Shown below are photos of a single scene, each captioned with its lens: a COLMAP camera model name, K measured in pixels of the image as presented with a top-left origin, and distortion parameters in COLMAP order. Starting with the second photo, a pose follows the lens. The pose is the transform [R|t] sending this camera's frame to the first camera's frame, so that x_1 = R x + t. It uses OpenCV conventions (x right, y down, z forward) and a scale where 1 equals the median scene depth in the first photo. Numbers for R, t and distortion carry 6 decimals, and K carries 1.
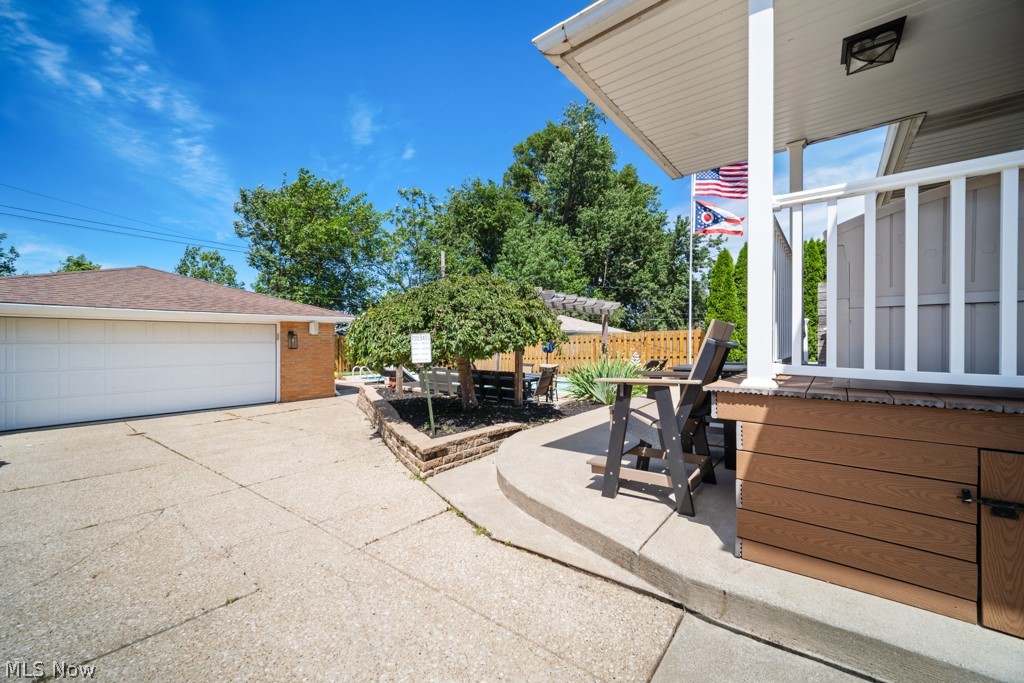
lens RADIAL K [[406.7, 0, 514.4], [0, 406.7, 343.4], [0, 0, 1]] dist [-0.003121, 0.000514]
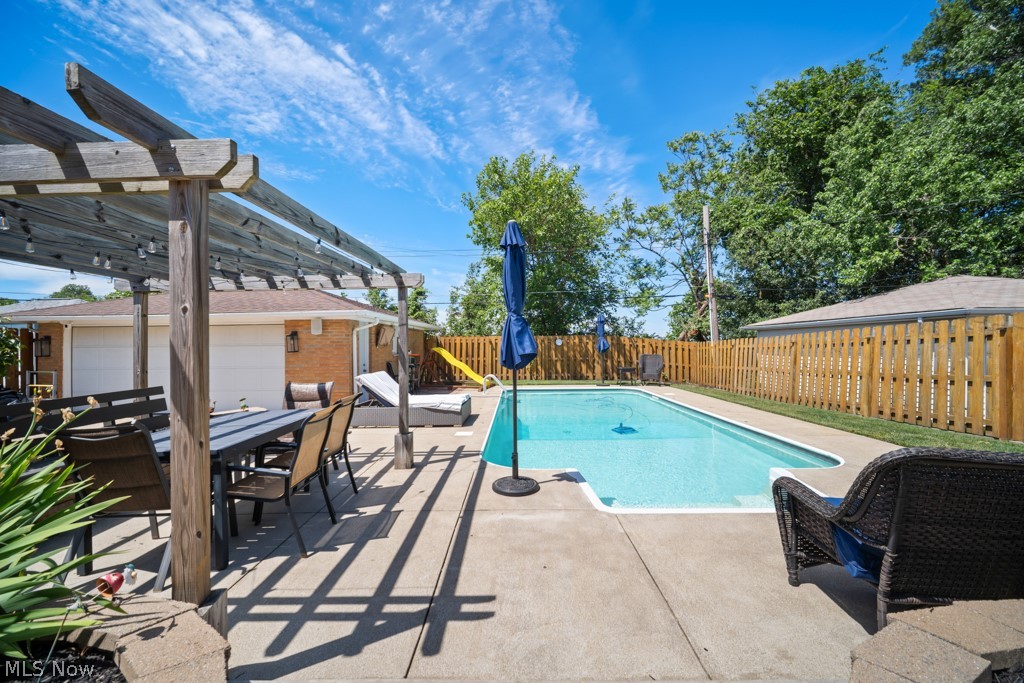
lens RADIAL K [[406.7, 0, 517.1], [0, 406.7, 340.9], [0, 0, 1]] dist [-0.003121, 0.000514]
pose [[0.621465, -0.004816, -0.783427, 0.388462], [0.005487, 0.999983, -0.001794, -0.006324], [0.783423, -0.003184, 0.621481, 0.810740]]
